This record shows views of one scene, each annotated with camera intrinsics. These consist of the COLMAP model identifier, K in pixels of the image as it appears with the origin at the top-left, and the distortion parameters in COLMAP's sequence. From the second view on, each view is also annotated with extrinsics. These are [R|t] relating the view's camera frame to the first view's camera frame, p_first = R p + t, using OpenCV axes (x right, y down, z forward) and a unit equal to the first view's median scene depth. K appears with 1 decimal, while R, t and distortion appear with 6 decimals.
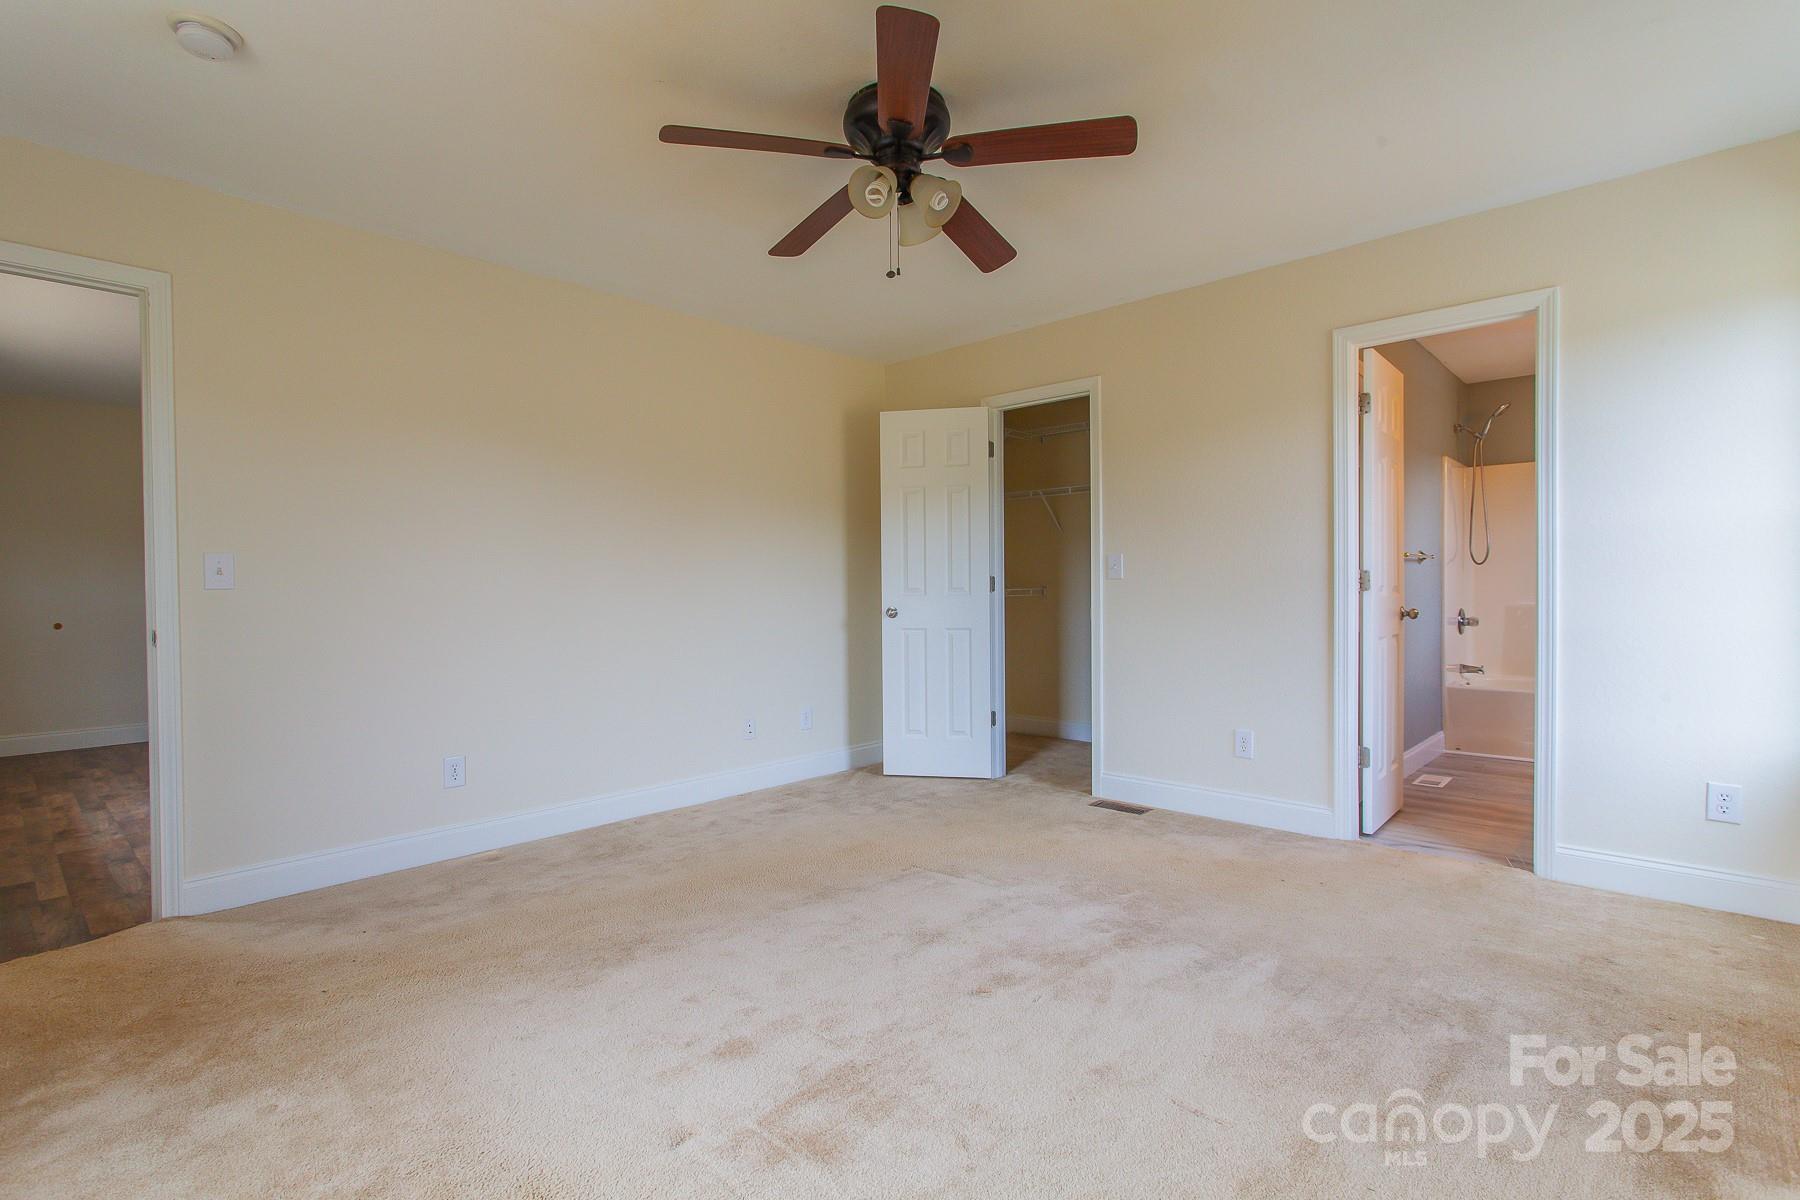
lens RADIAL K [[881.1, 0, 908.9], [0, 881.1, 603.5], [0, 0, 1]] dist [0.018625, -0.002246]
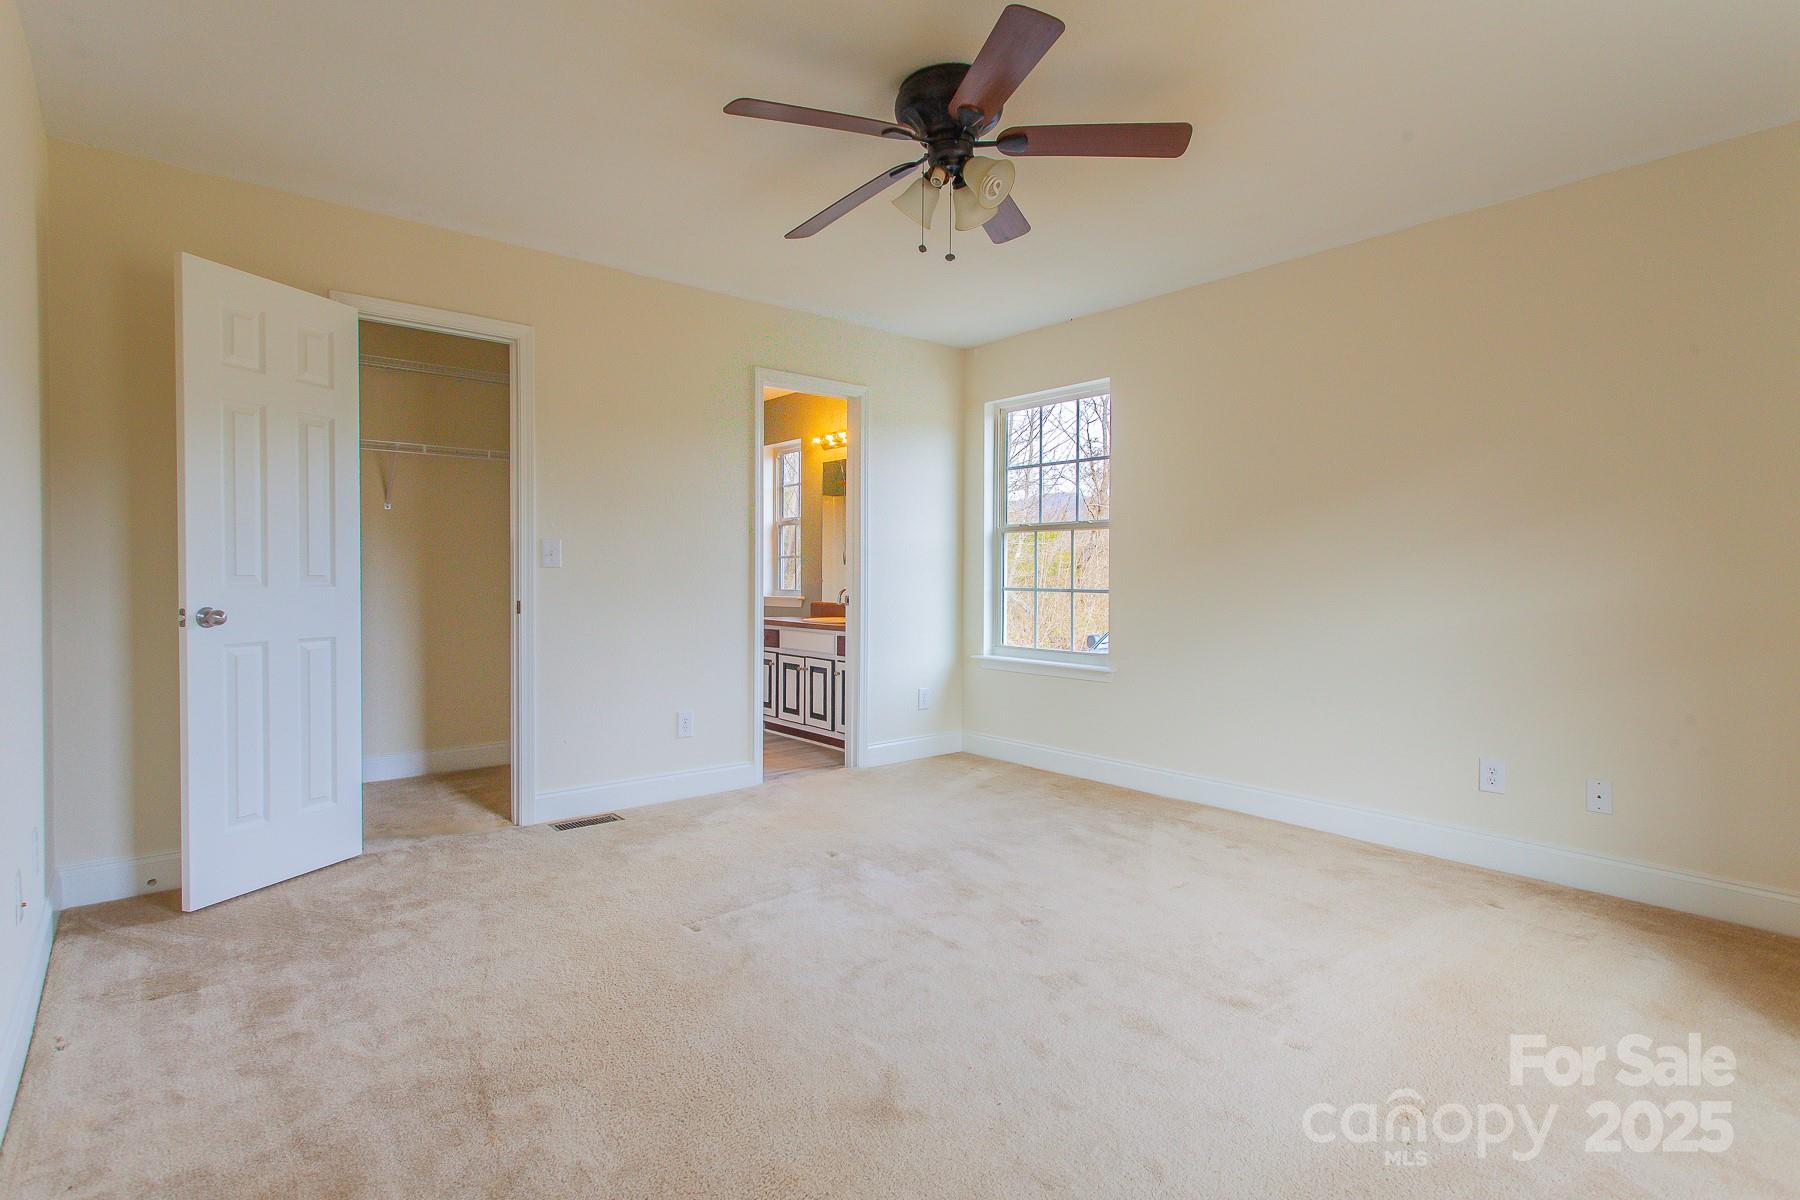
lens RADIAL K [[881.1, 0, 912.6], [0, 881.1, 598.2], [0, 0, 1]] dist [0.018625, -0.002246]
pose [[0.115406, -0.014839, 0.993208, -0.573698], [0.011306, 0.999843, 0.013625, -0.004640], [-0.993254, 0.009657, 0.115556, 0.529721]]
